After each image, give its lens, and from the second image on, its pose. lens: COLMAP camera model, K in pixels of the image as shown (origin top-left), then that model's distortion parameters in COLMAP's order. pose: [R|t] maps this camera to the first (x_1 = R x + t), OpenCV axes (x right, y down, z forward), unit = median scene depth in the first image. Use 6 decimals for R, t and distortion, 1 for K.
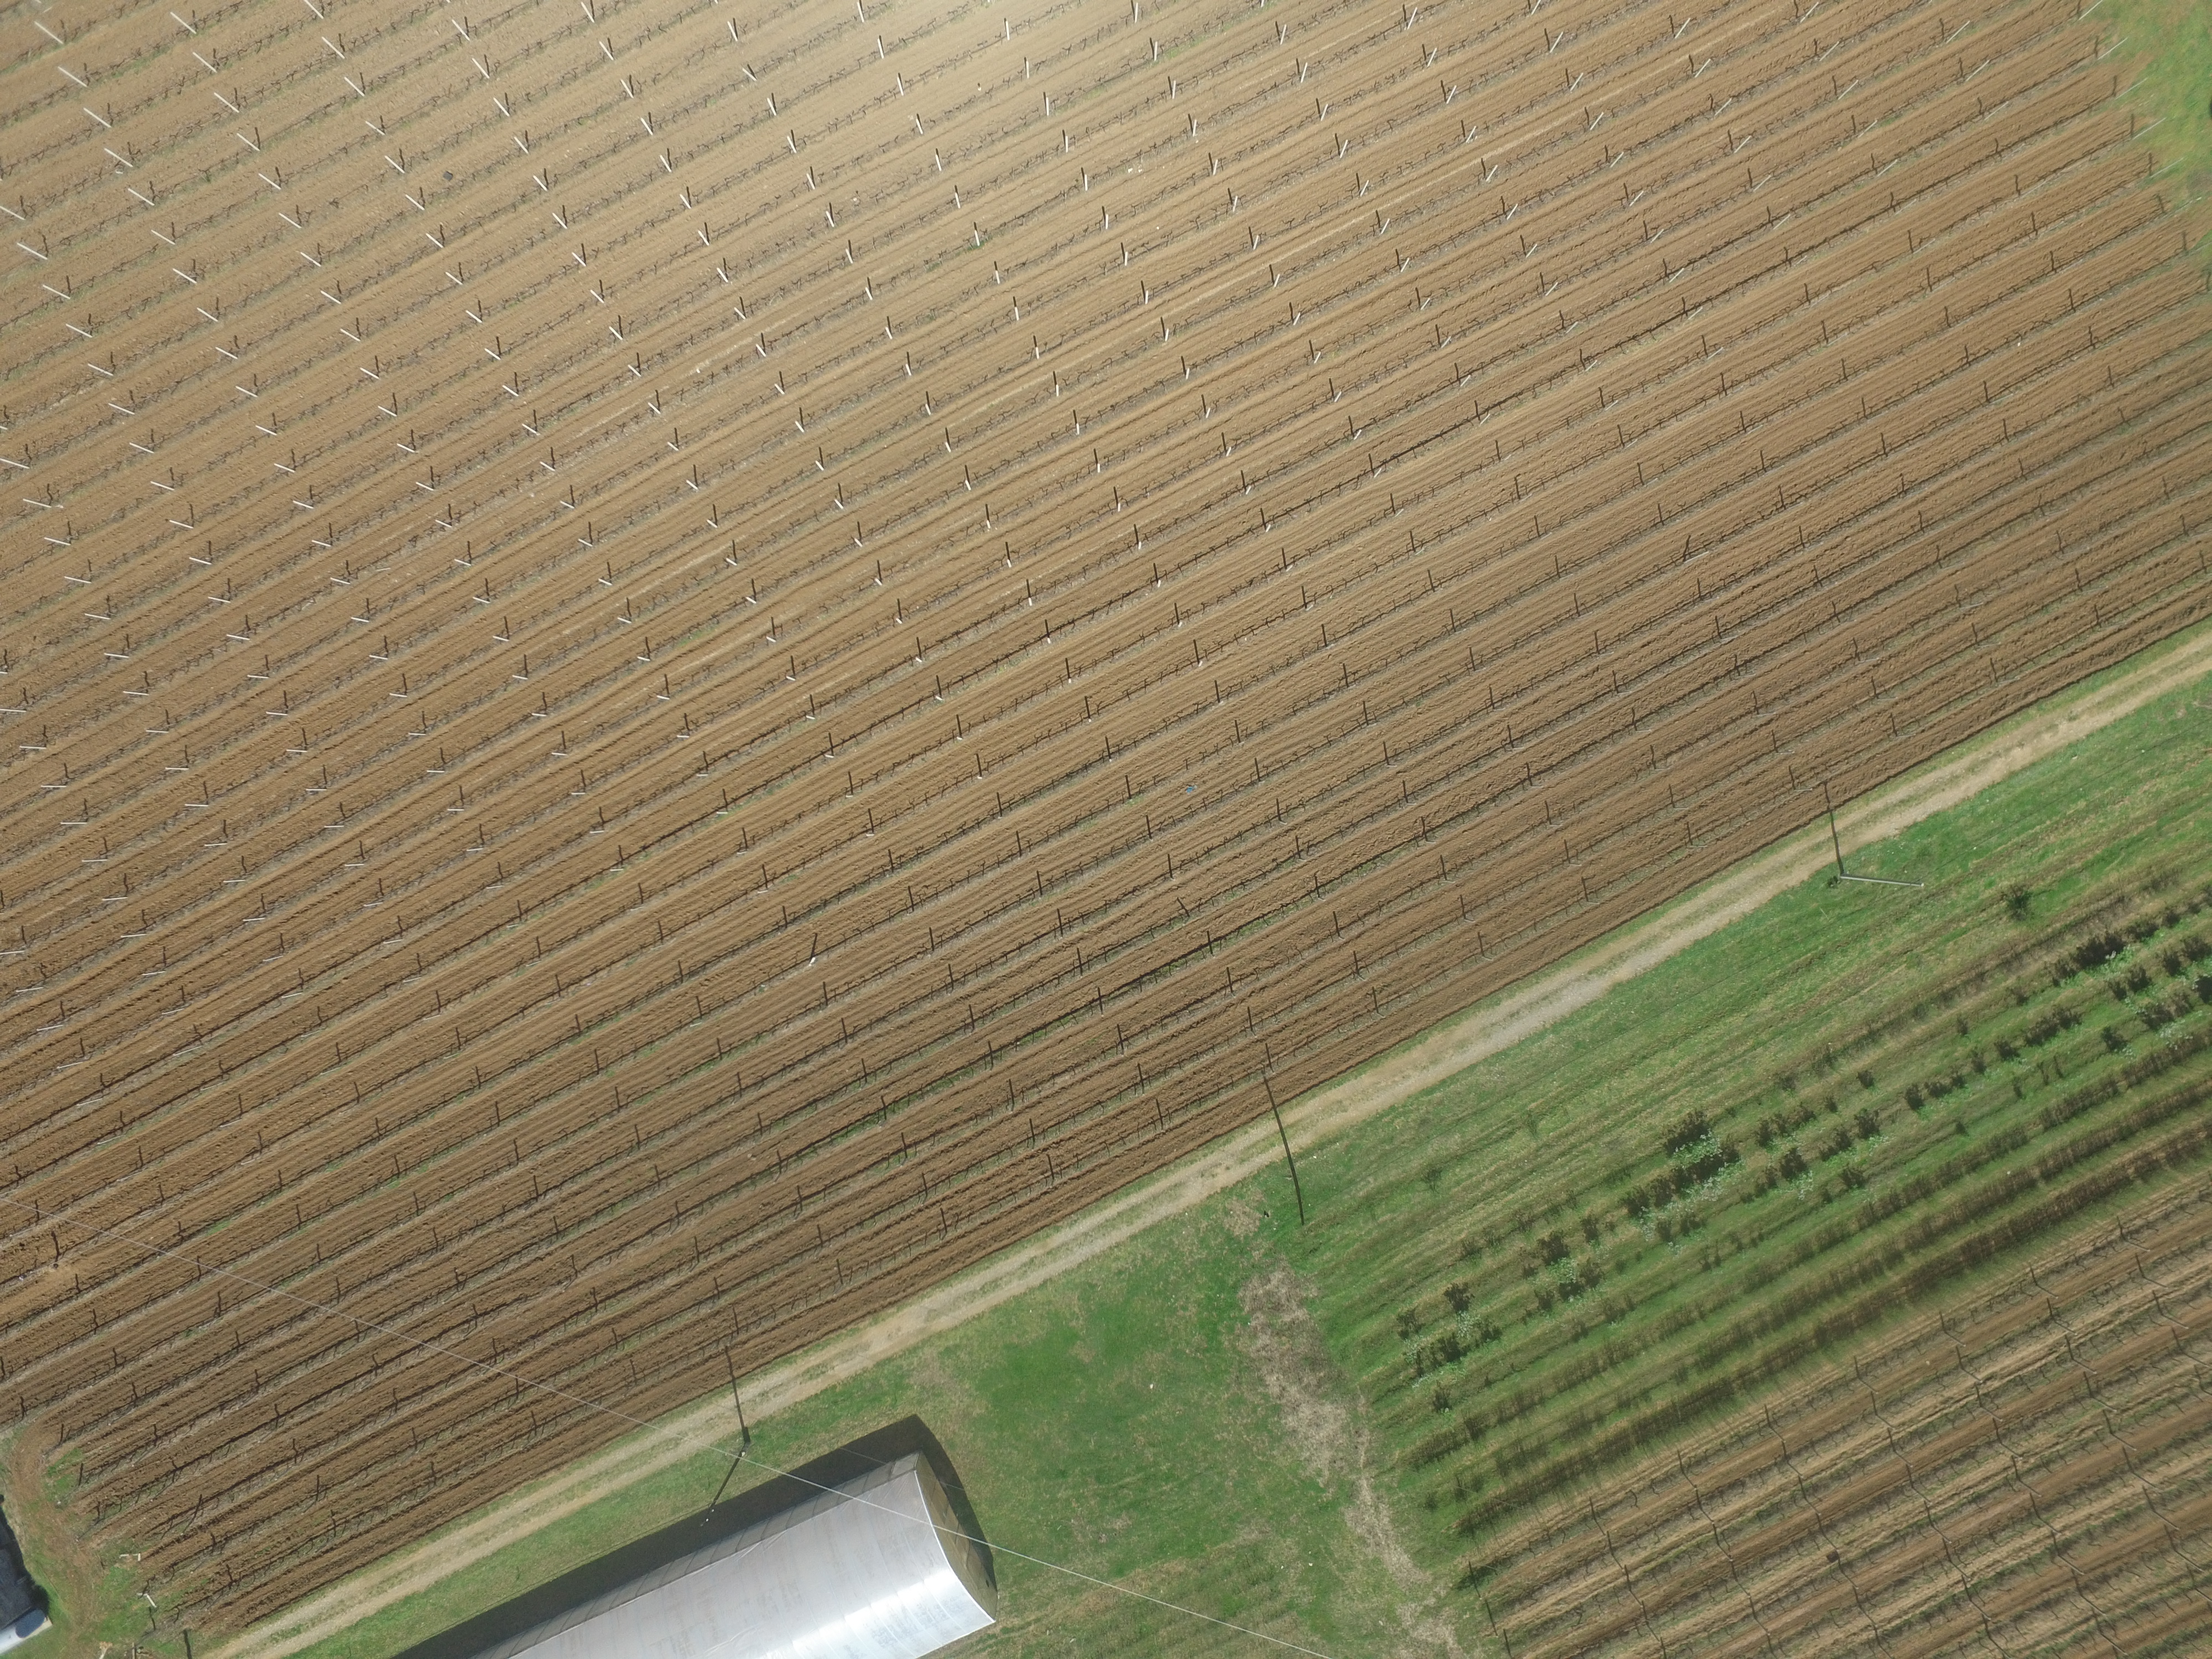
lens RADIAL K [[1587.4, 0, 1105.8], [0, 1587.4, 838.7], [0, 0, 1]] dist [-0.150891, 0.225339]
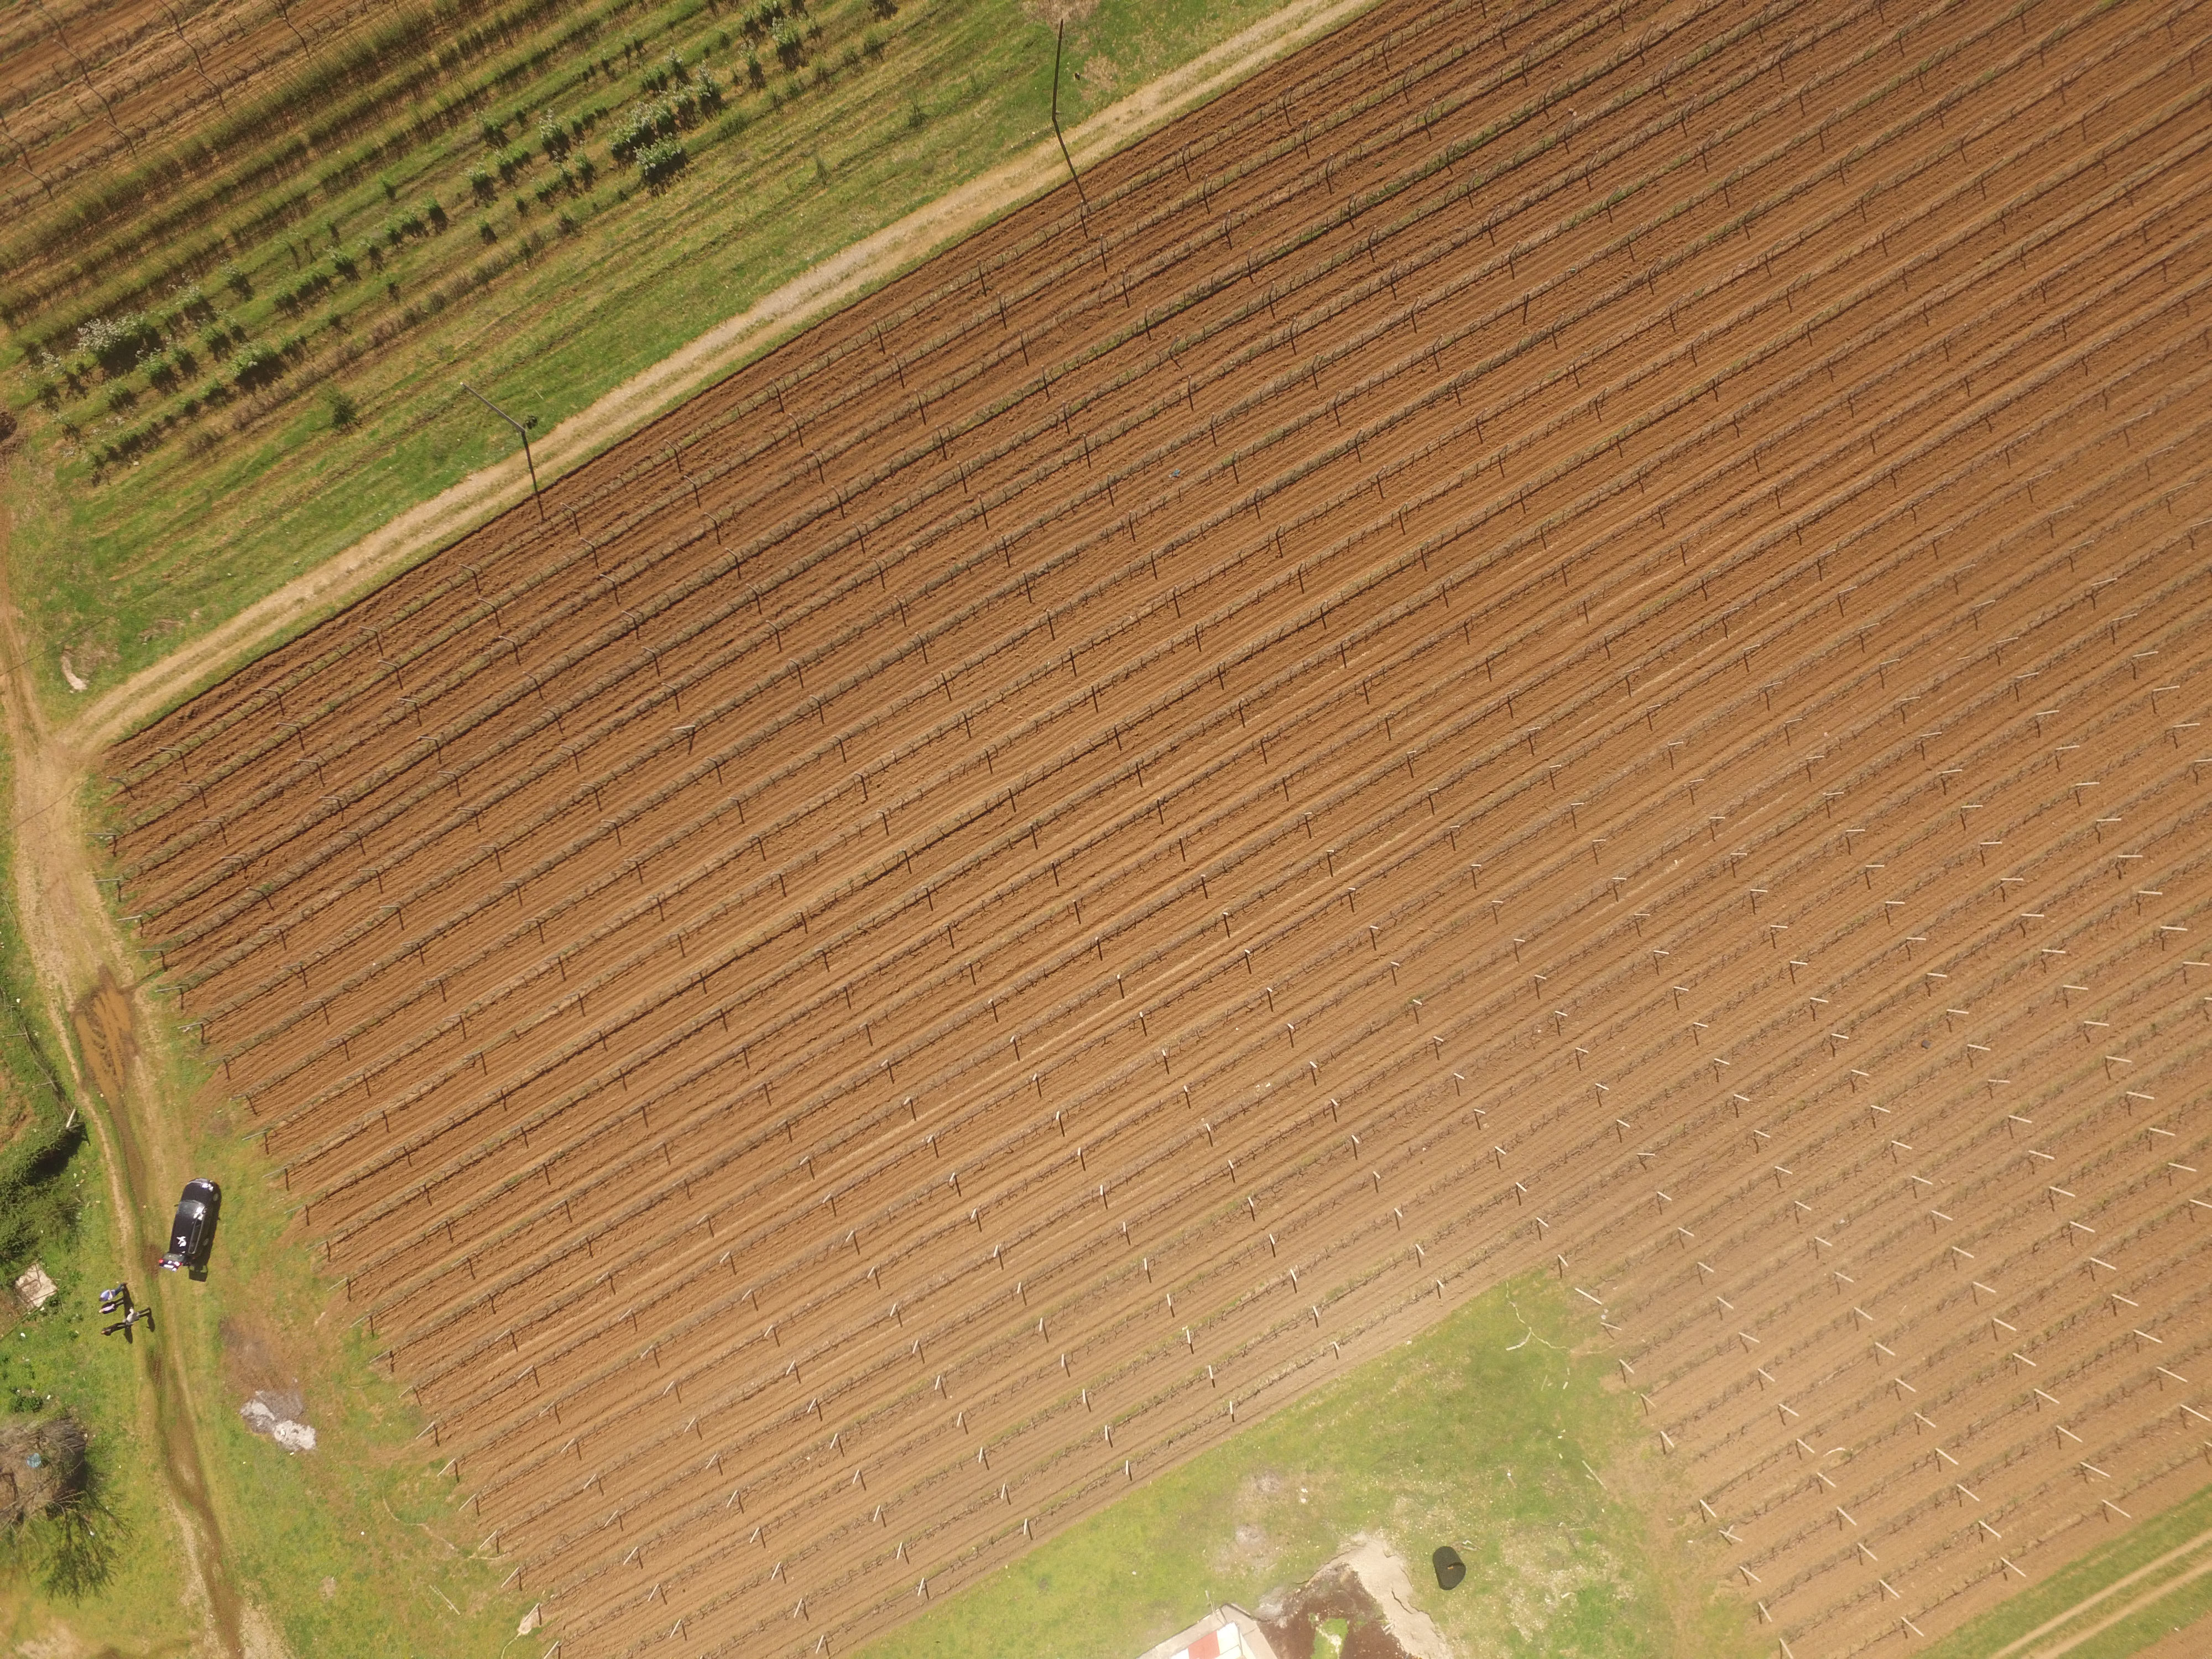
lens RADIAL K [[1587.4, 0, 1105.8], [0, 1587.4, 838.7], [0, 0, 1]] dist [-0.150891, 0.225339]
pose [[-0.998398, 0.053114, -0.019496, 0.129301], [-0.053306, -0.998533, 0.009469, -0.271498], [-0.018964, 0.010493, 0.999765, -0.015912]]
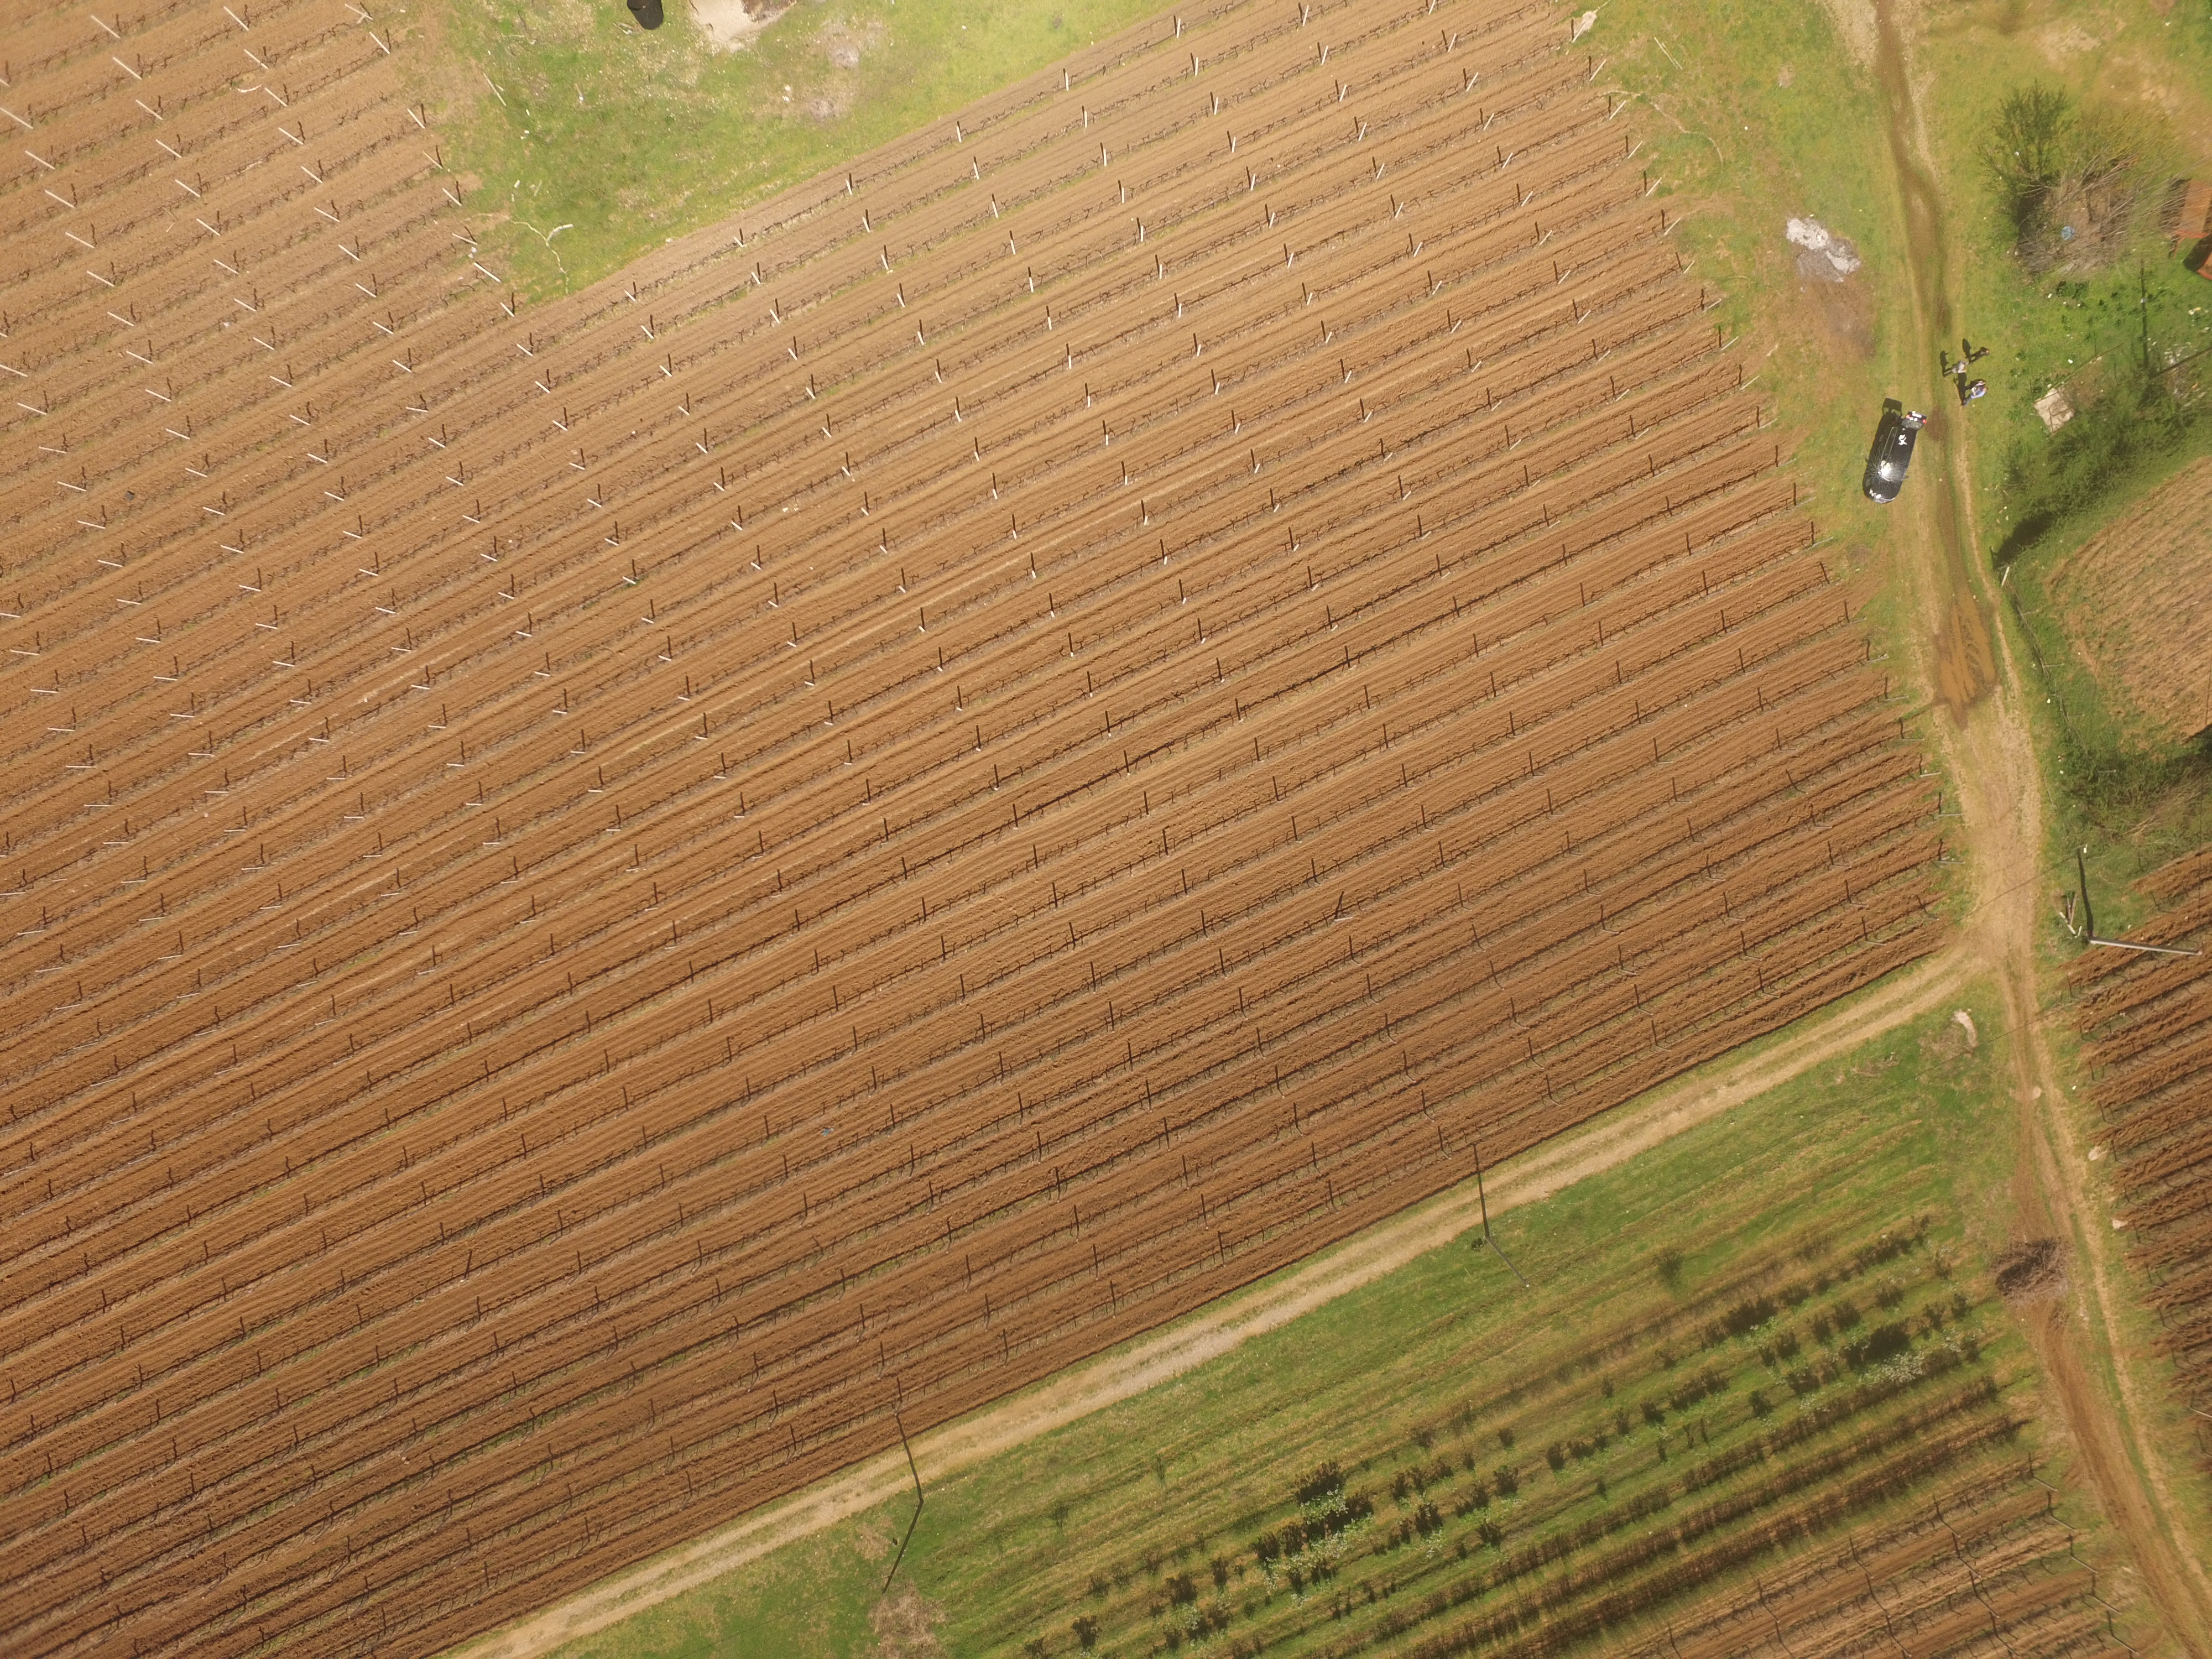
lens RADIAL K [[1587.4, 0, 1105.8], [0, 1587.4, 838.7], [0, 0, 1]] dist [-0.150891, 0.225339]
pose [[0.998834, 0.032102, -0.036047, 0.259711], [-0.031598, 0.999396, 0.014442, -0.236568], [0.036489, -0.013286, 0.999246, 0.000620]]
